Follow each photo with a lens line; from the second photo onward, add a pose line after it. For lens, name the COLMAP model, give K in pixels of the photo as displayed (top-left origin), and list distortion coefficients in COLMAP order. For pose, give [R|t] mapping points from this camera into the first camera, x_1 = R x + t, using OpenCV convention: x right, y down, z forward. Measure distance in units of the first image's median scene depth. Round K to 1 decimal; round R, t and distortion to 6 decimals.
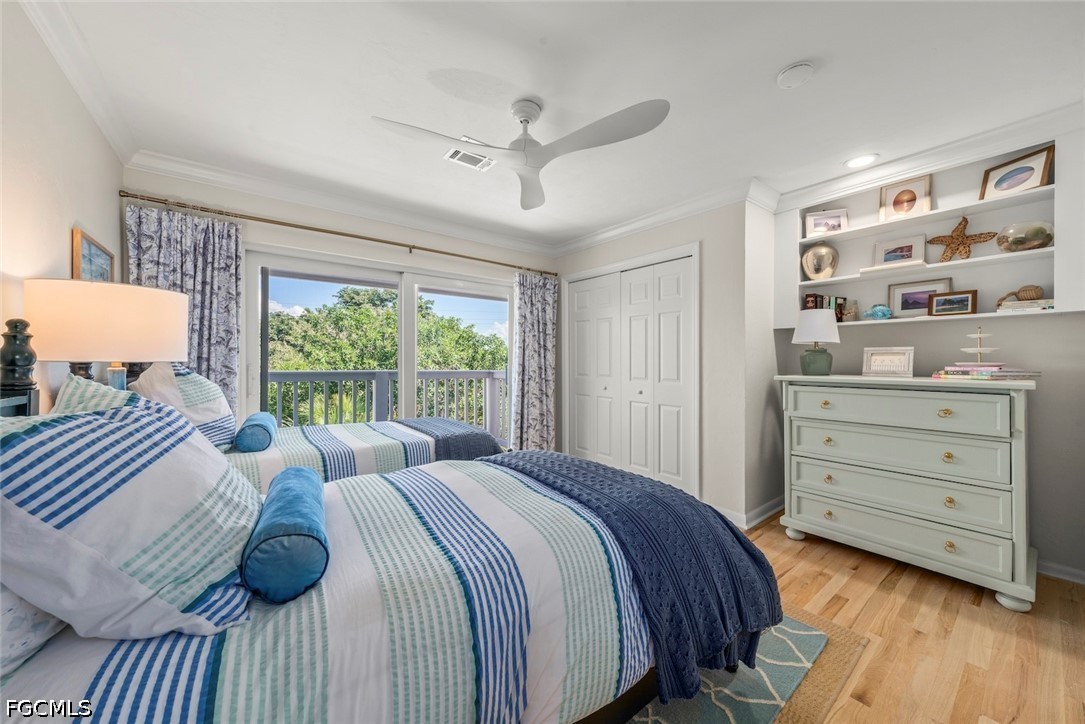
lens RADIAL K [[383.7, 0, 542.5], [0, 383.7, 362.0], [0, 0, 1]] dist [0.011736, 0.000005]
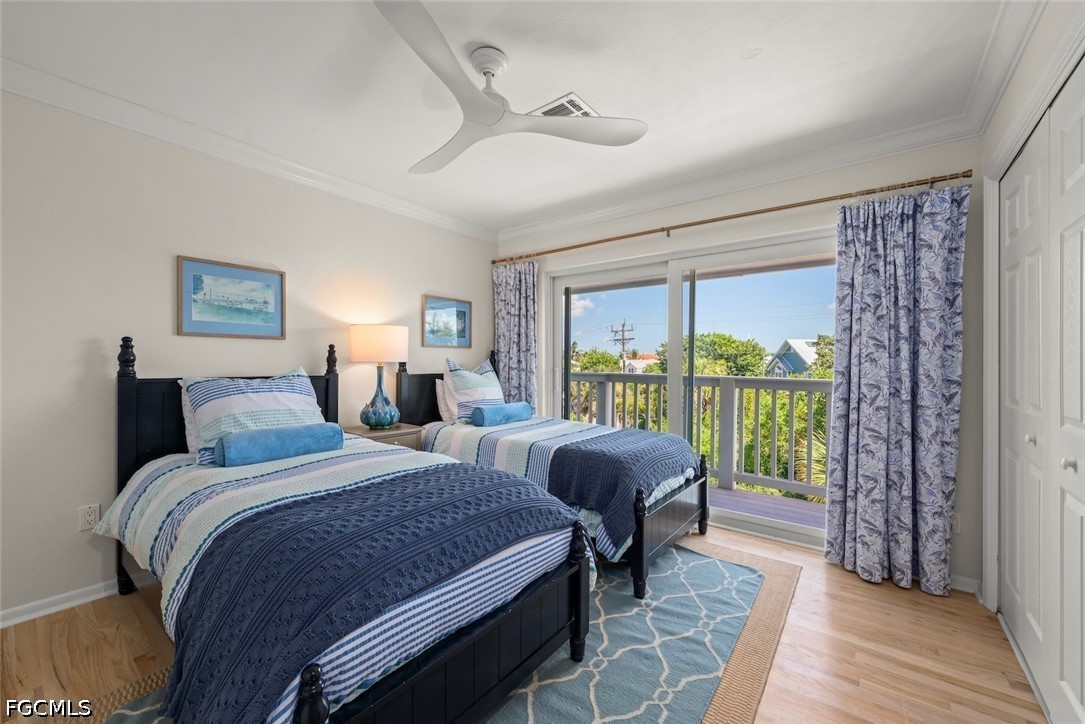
lens RADIAL K [[426.4, 0, 542.5], [0, 426.4, 362.0], [0, 0, 1]] dist [-0.000041, -0.000031]
pose [[0.257403, -0.002396, -0.966301, 0.421595], [-0.011181, 0.999923, -0.005457, 0.000506], [0.966239, 0.012209, 0.257356, 0.424332]]
